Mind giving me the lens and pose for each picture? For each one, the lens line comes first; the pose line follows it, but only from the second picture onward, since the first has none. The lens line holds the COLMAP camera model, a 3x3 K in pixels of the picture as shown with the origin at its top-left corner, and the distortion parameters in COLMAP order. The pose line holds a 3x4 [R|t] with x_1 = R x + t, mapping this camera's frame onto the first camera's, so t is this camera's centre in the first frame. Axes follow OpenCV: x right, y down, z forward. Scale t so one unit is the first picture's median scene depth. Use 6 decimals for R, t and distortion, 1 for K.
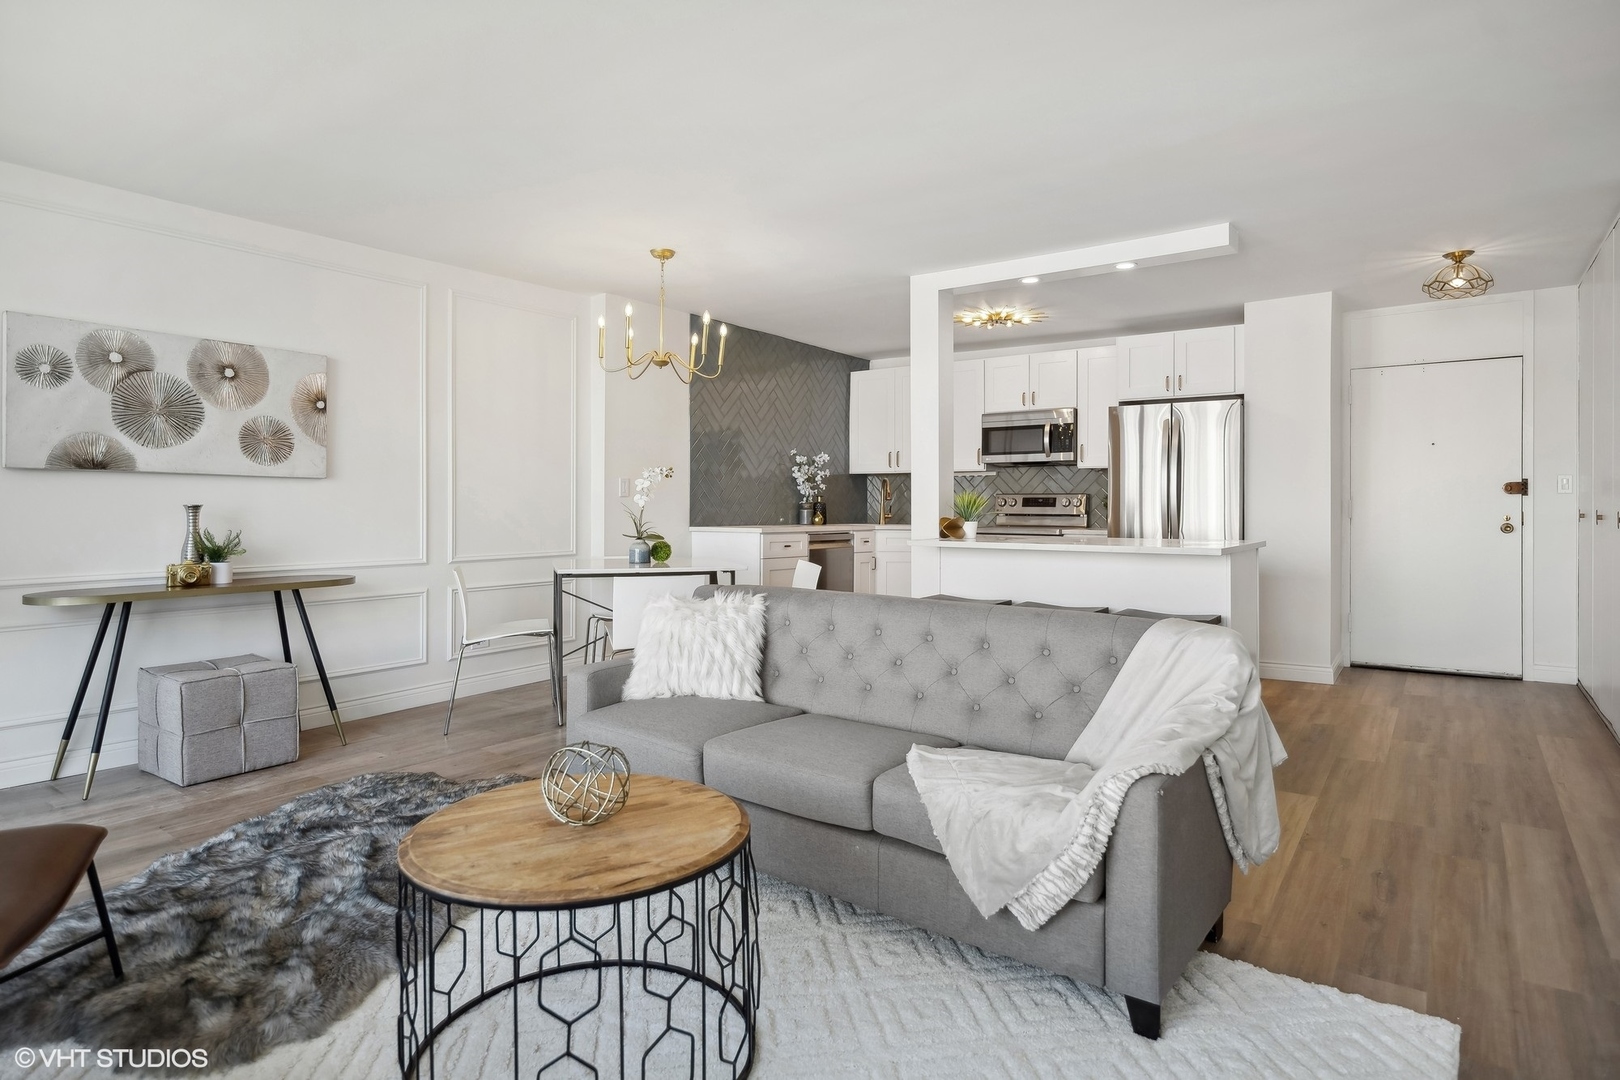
lens RADIAL K [[896.8, 0, 807.6], [0, 896.8, 503.6], [0, 0, 1]] dist [0.000270, -0.000222]
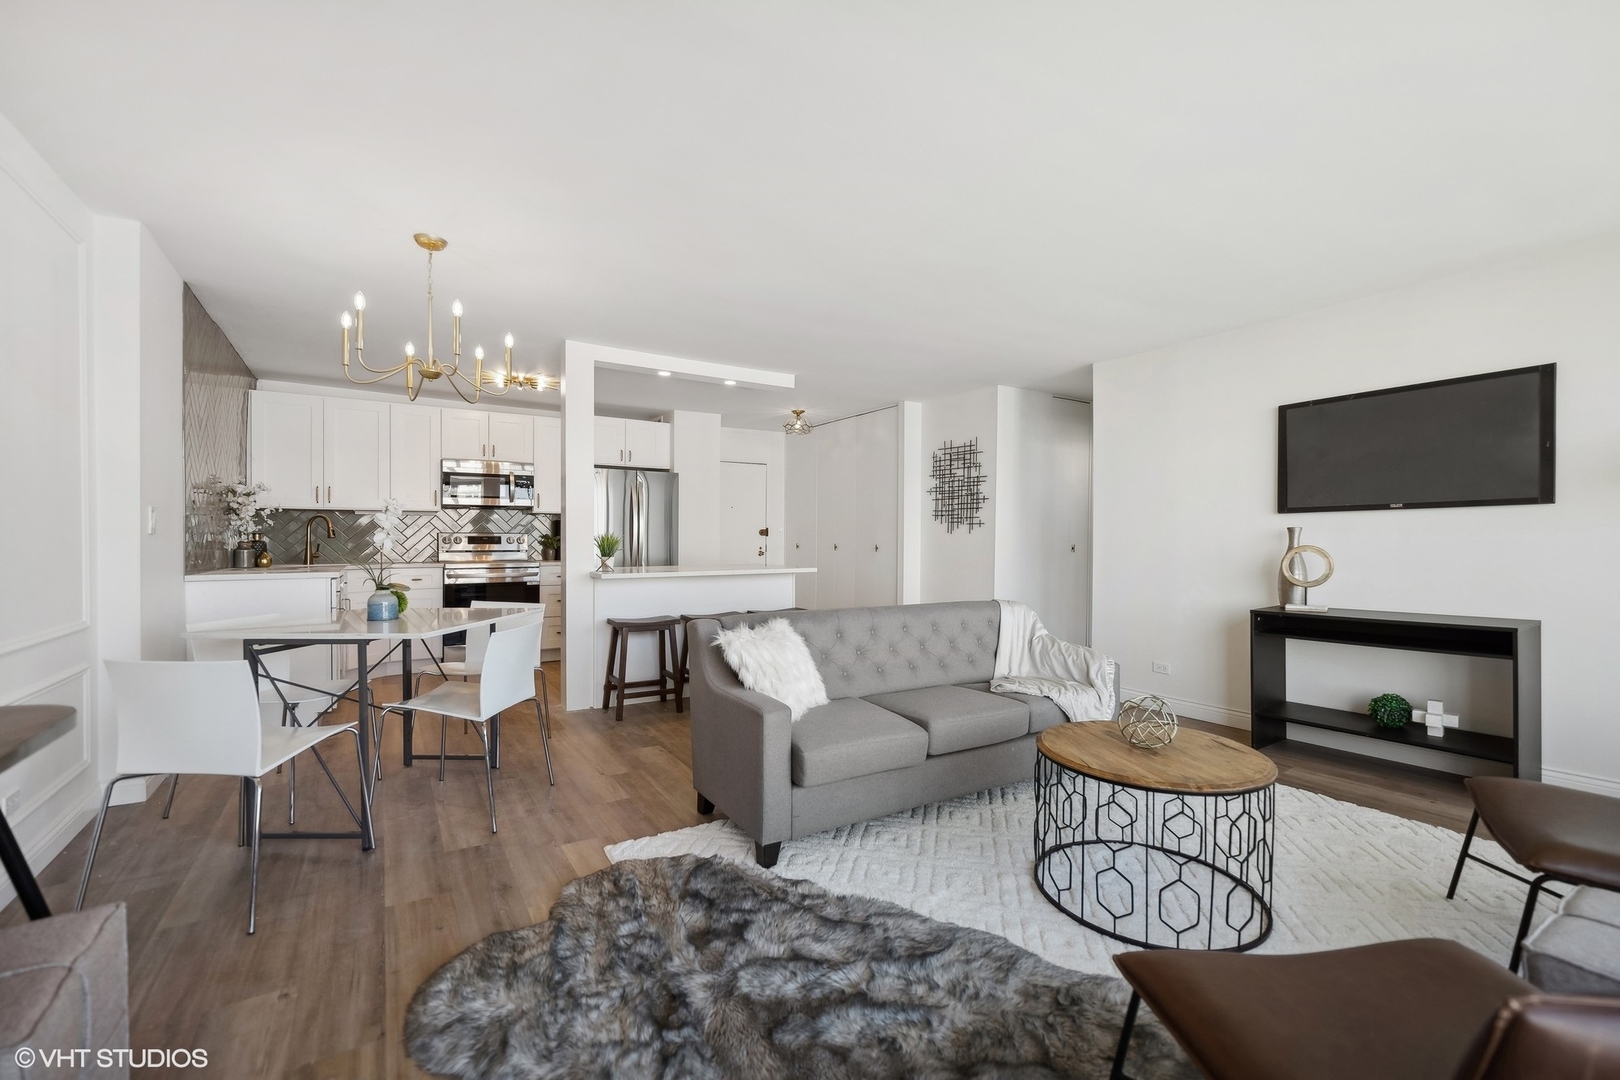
lens RADIAL K [[675.6, 0, 812.8], [0, 675.6, 545.2], [0, 0, 1]] dist [0.001709, 0.000133]
pose [[0.365330, -0.009180, 0.930833, -0.621431], [0.001303, 0.999955, 0.009351, -0.003778], [-0.930877, -0.002204, 0.365325, 0.443558]]
